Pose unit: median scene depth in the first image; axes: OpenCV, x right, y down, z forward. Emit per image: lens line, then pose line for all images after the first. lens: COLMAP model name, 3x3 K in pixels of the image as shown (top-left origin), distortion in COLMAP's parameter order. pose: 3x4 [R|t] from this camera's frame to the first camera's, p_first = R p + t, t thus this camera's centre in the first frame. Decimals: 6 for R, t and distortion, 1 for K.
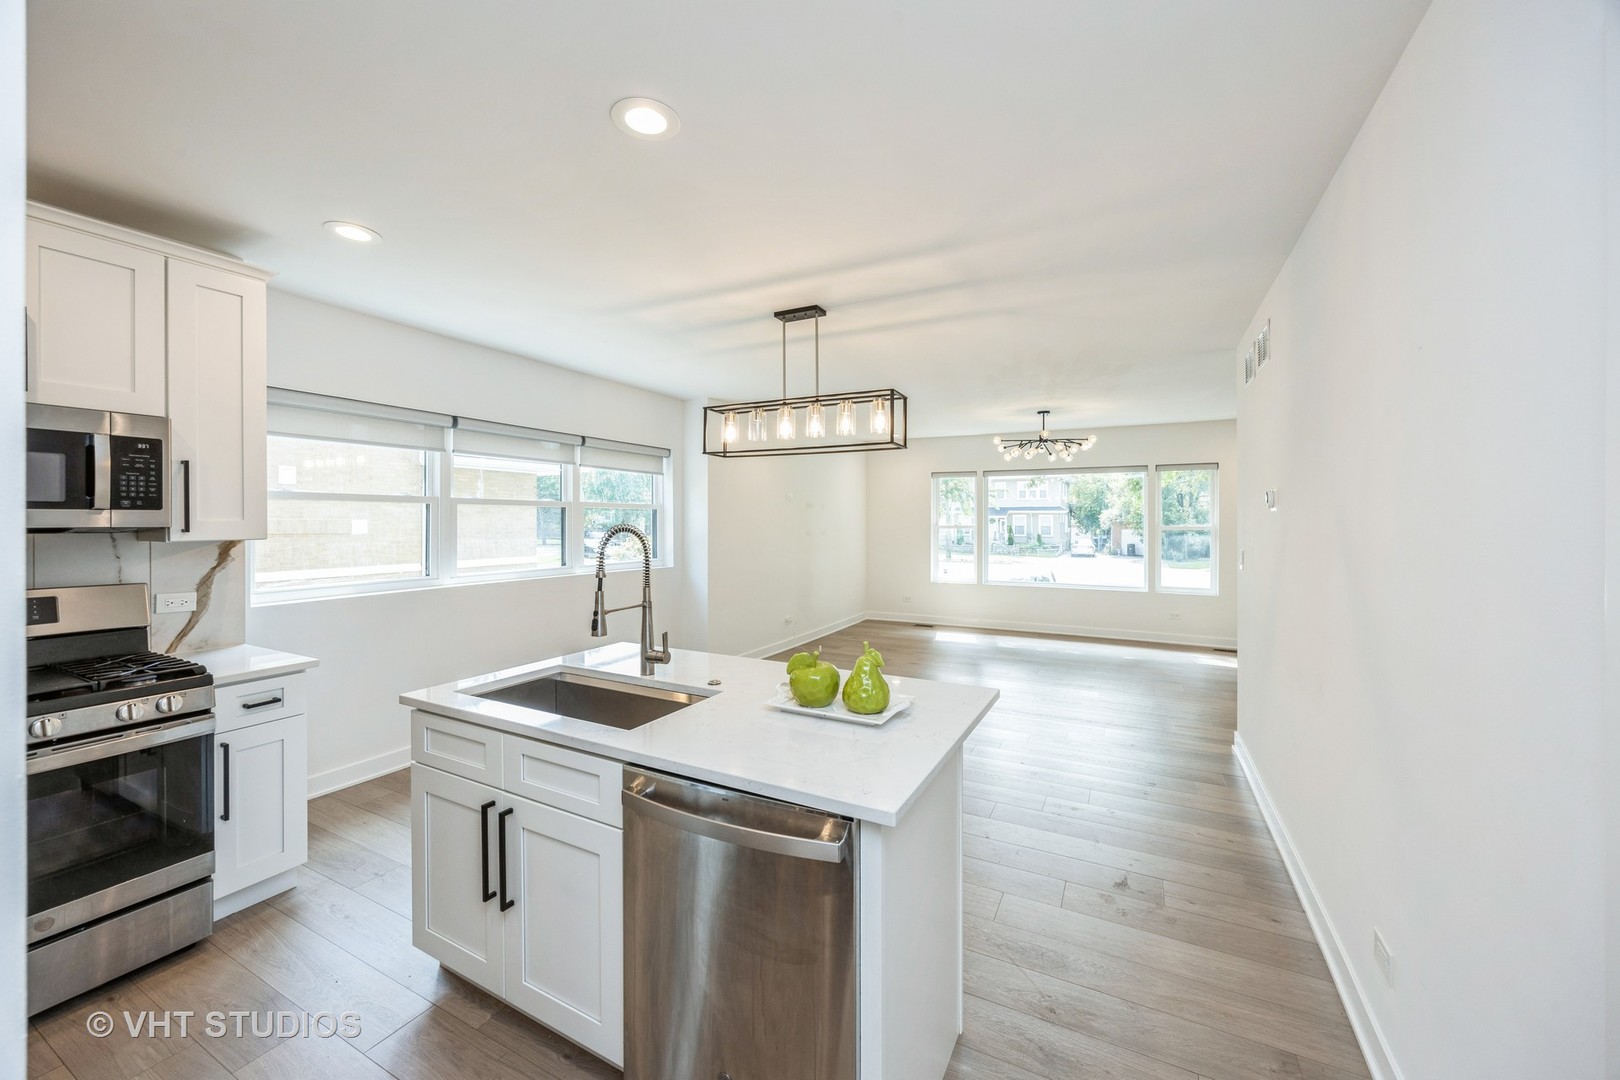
lens RADIAL K [[618.8, 0, 806.9], [0, 618.8, 524.1], [0, 0, 1]] dist [-0.012480, -0.000097]
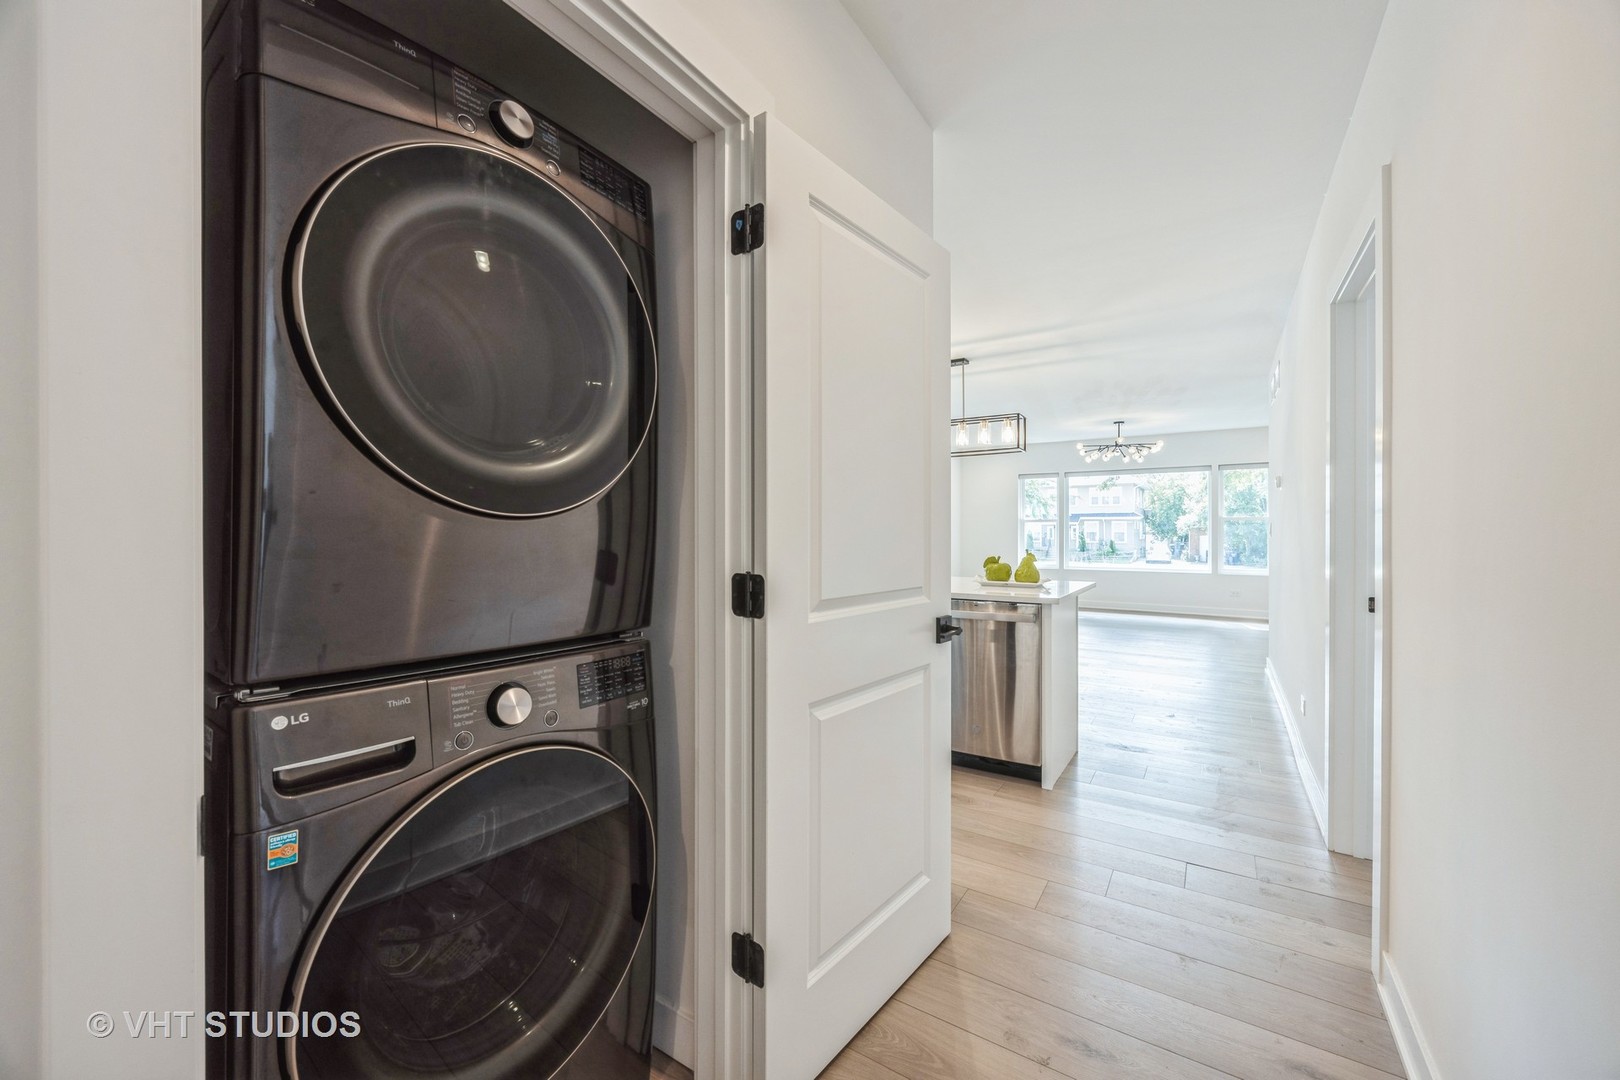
lens RADIAL K [[618.8, 0, 808.2], [0, 618.8, 540.8], [0, 0, 1]] dist [-0.012480, -0.000097]
pose [[0.995244, -0.001946, -0.097394, -0.112405], [0.003015, 0.999937, 0.010834, 0.039365], [0.097367, -0.011076, 0.995187, -0.282746]]
